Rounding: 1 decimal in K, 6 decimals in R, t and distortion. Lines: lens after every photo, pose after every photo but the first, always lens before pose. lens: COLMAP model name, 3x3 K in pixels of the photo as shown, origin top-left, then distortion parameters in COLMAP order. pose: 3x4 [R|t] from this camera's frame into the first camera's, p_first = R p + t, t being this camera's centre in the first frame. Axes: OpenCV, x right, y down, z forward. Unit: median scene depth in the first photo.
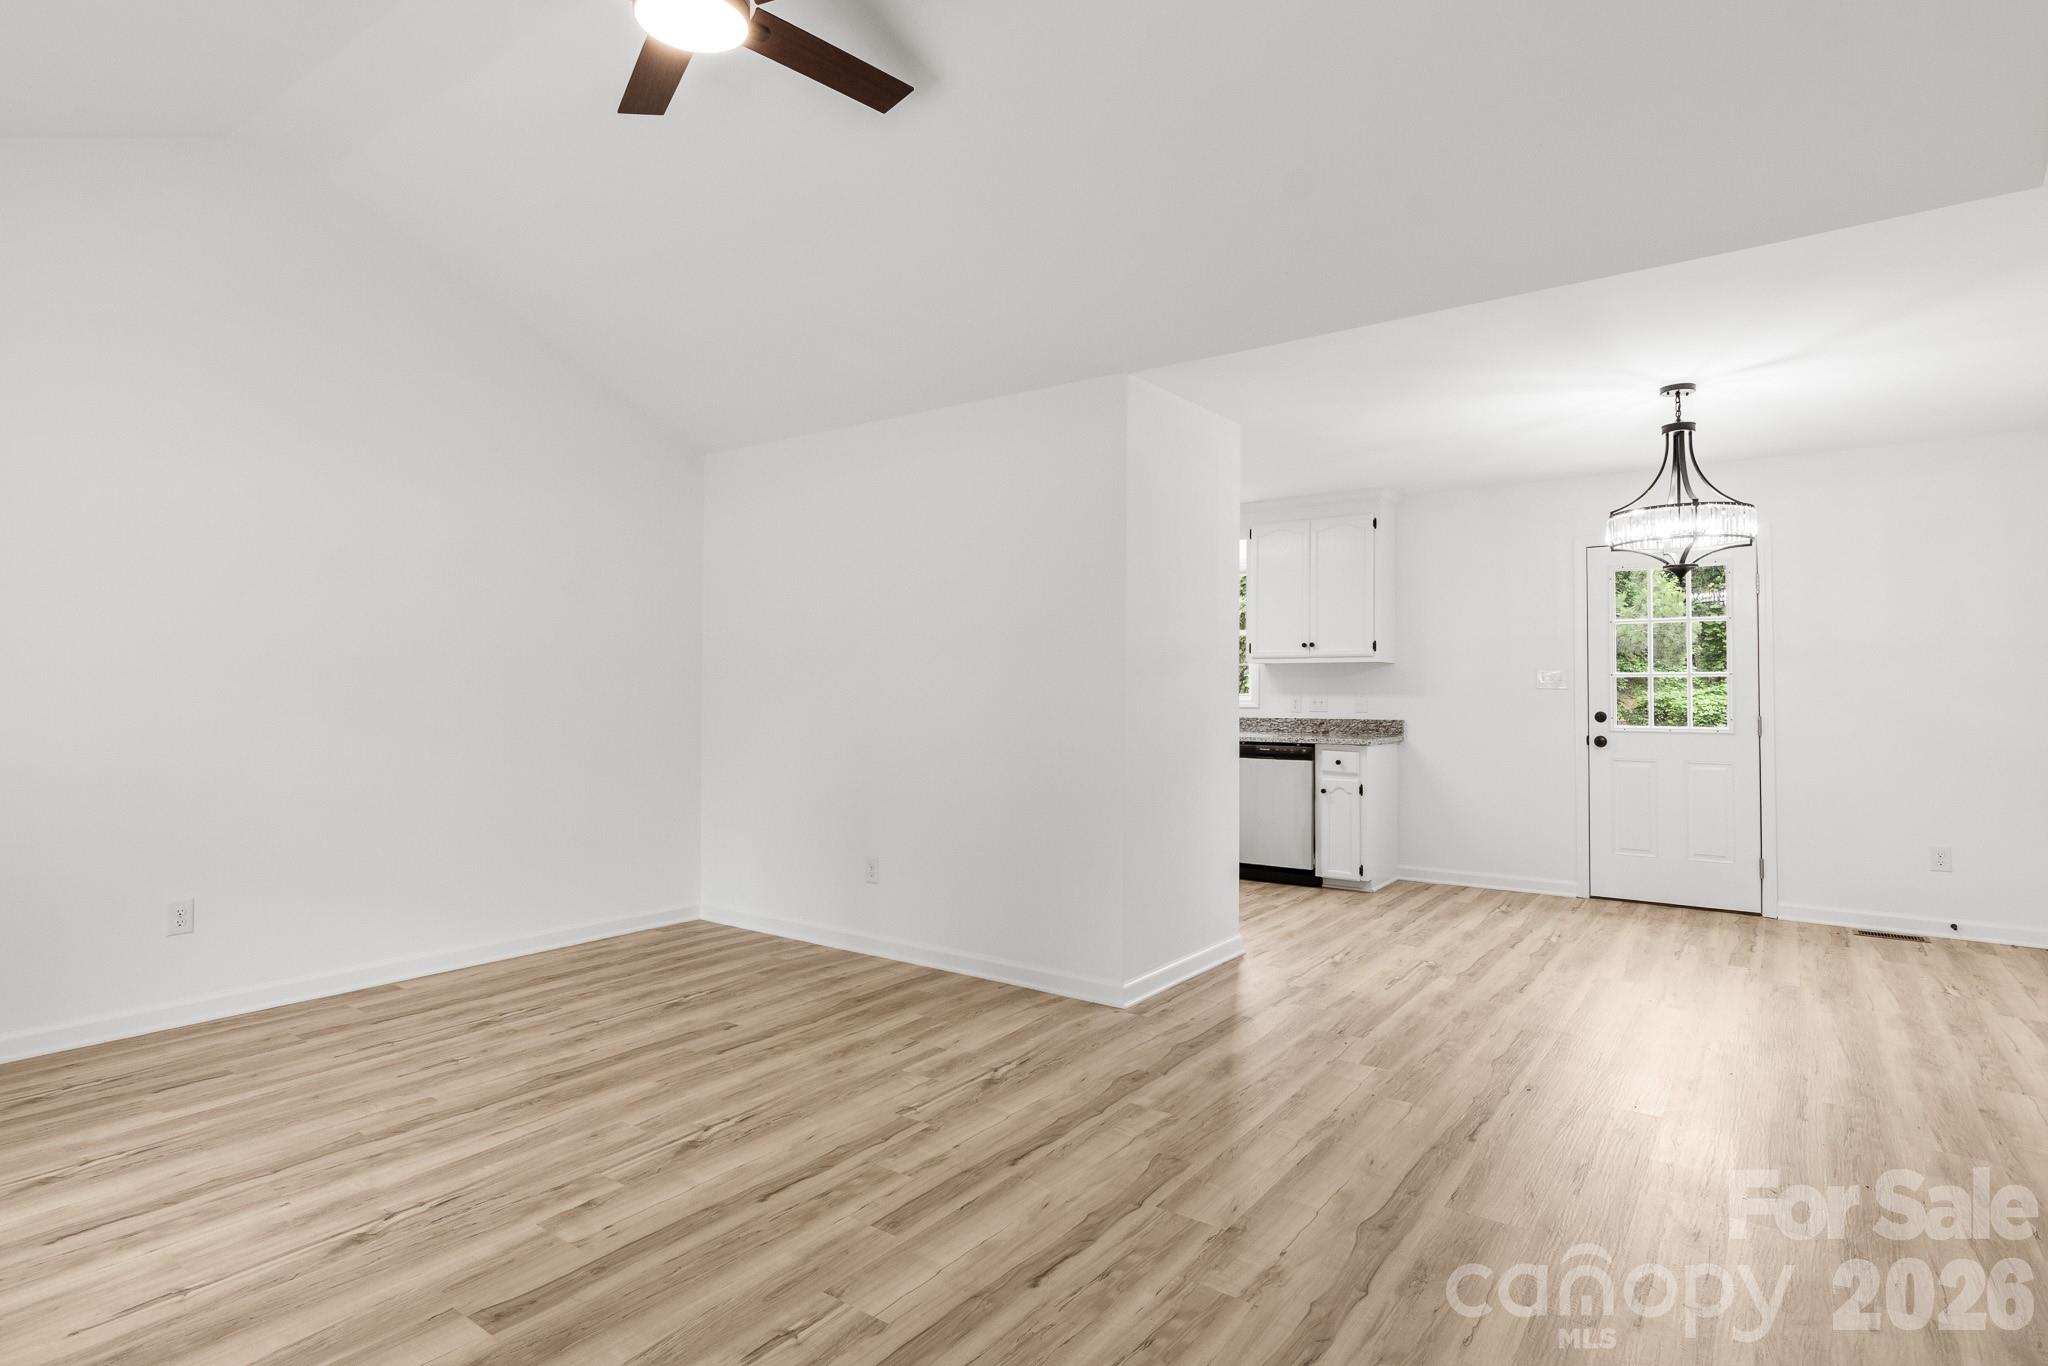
lens RADIAL K [[1060.6, 0, 1014.7], [0, 1060.6, 670.0], [0, 0, 1]] dist [-0.002231, 0.000759]
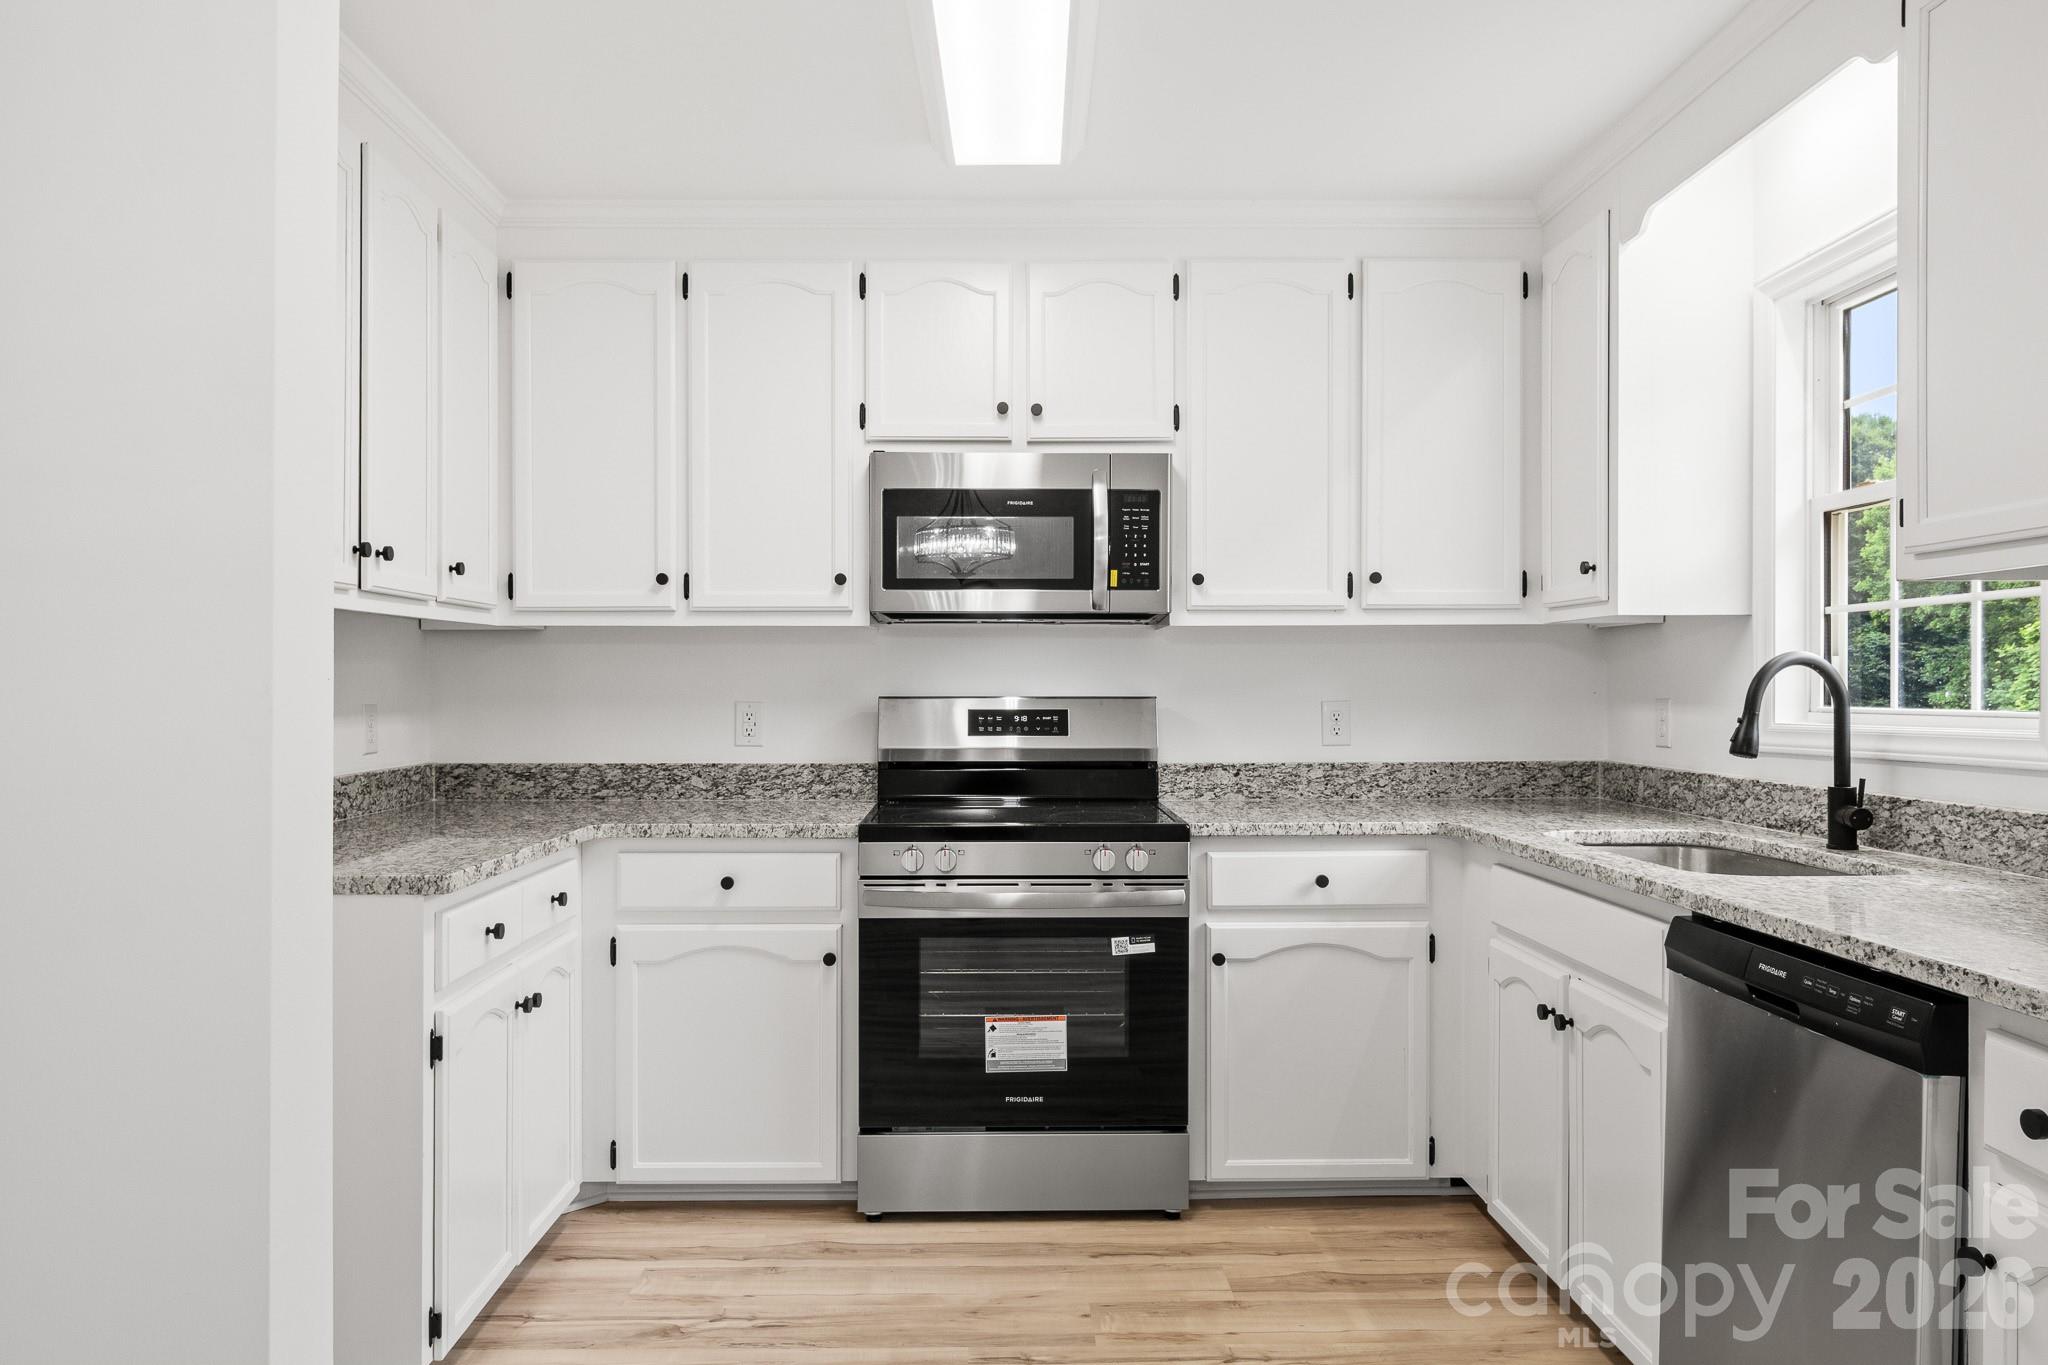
lens RADIAL K [[1384.1, 0, 1011.4], [0, 1384.1, 688.1], [0, 0, 1]] dist [-0.004240, 0.000454]
pose [[0.601120, -0.002419, -0.799155, 0.628713], [0.014688, 0.999860, 0.008022, 0.022247], [0.799024, -0.016561, 0.601071, 1.212171]]
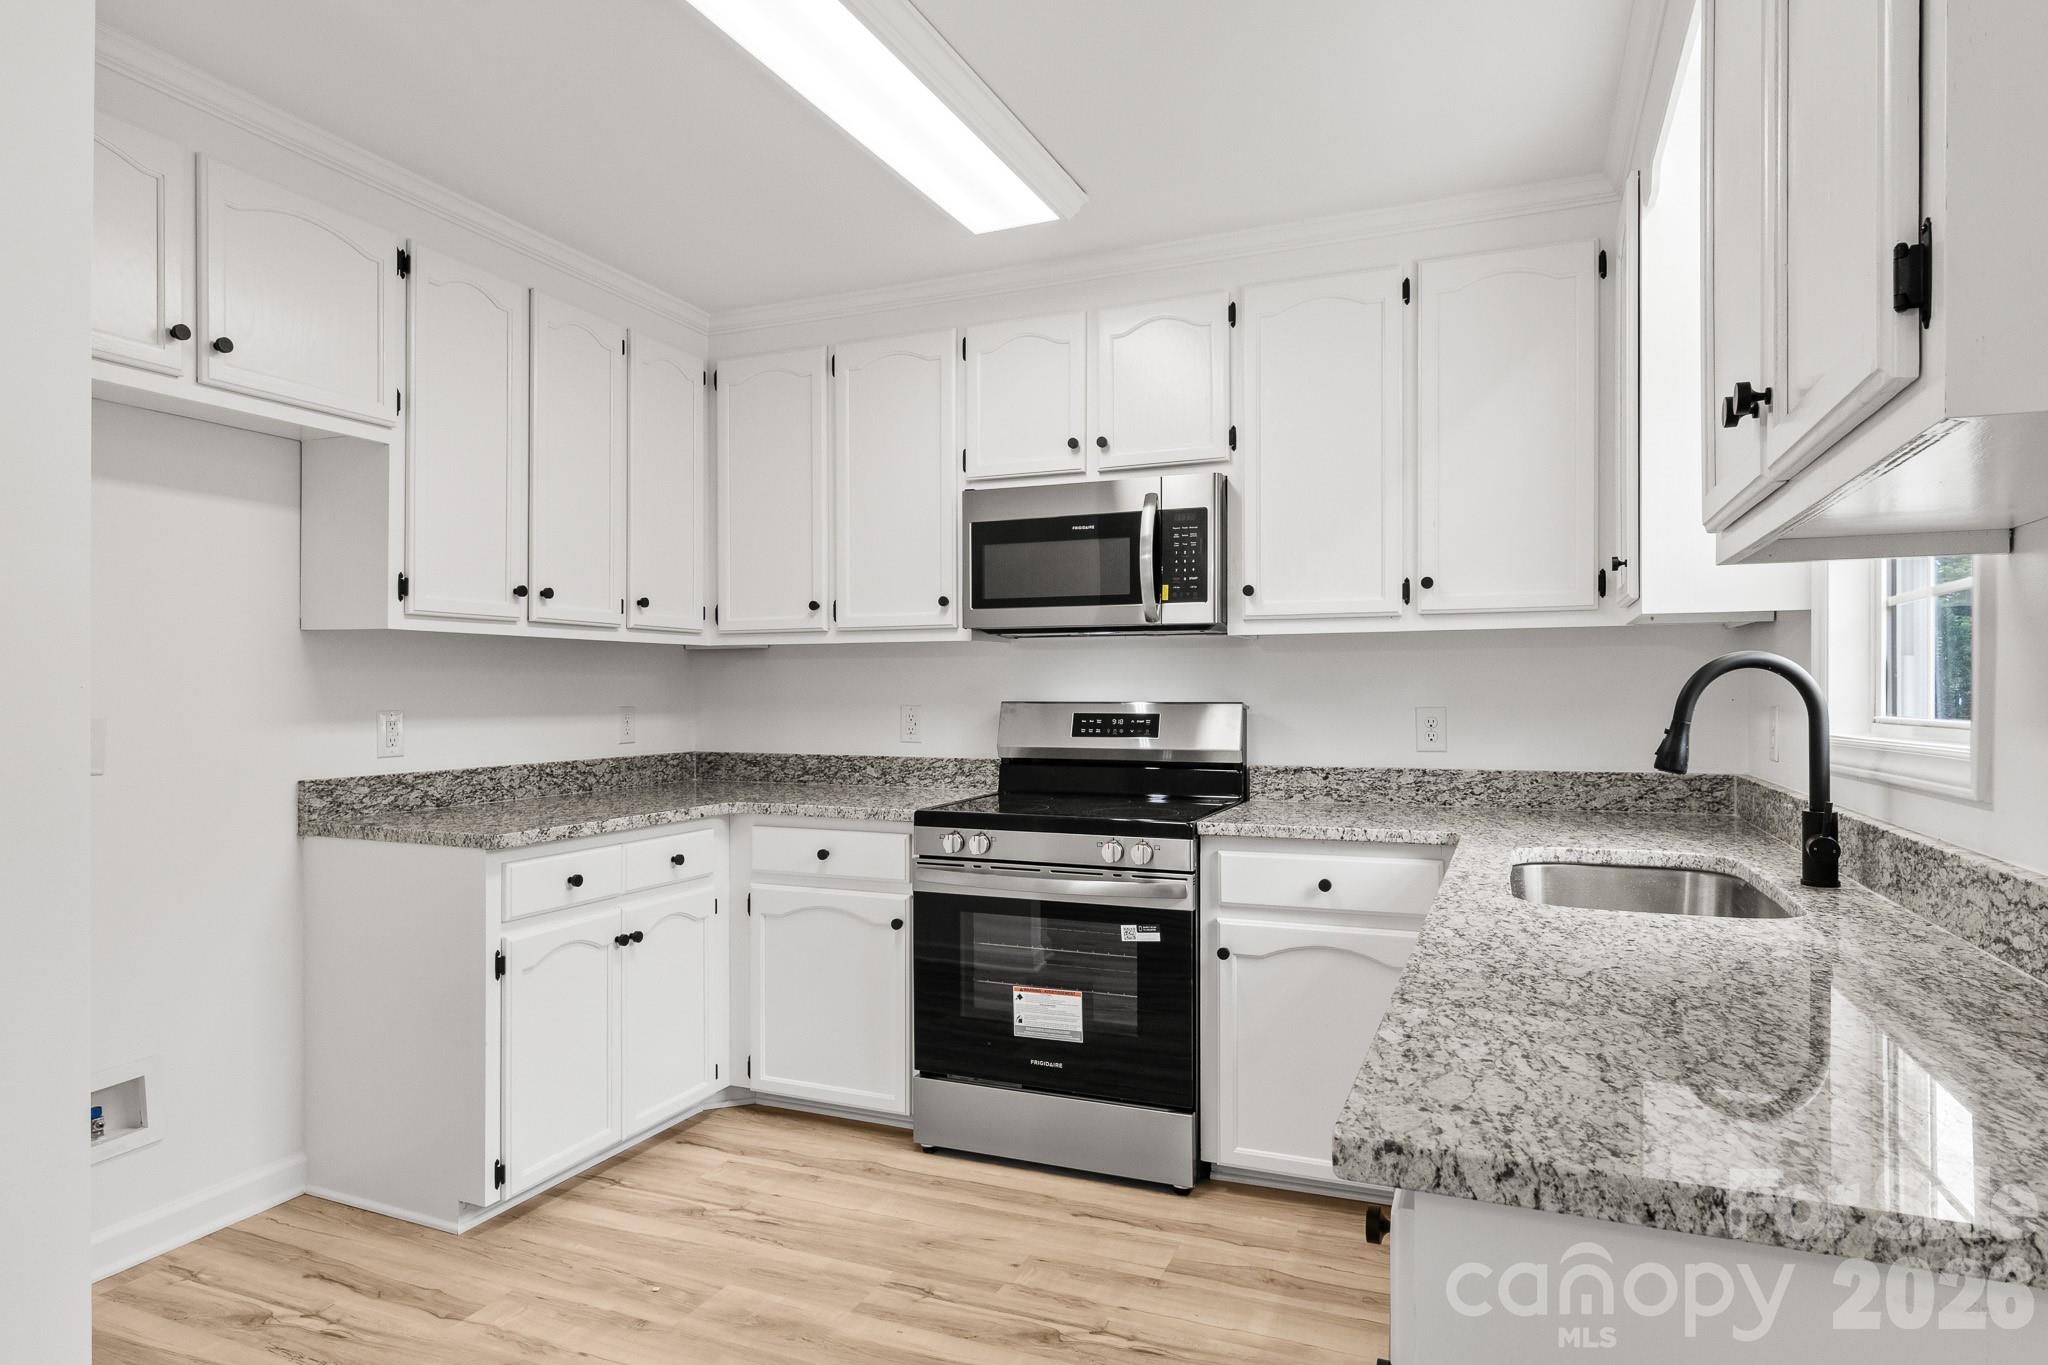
lens RADIAL K [[1183.1, 0, 1017.0], [0, 1183.1, 692.6], [0, 0, 1]] dist [-0.001720, -0.000807]
pose [[0.228104, -0.003428, -0.973631, 0.731834], [0.016366, 0.999866, 0.000314, 0.027330], [0.973499, -0.016006, 0.228130, 1.510499]]
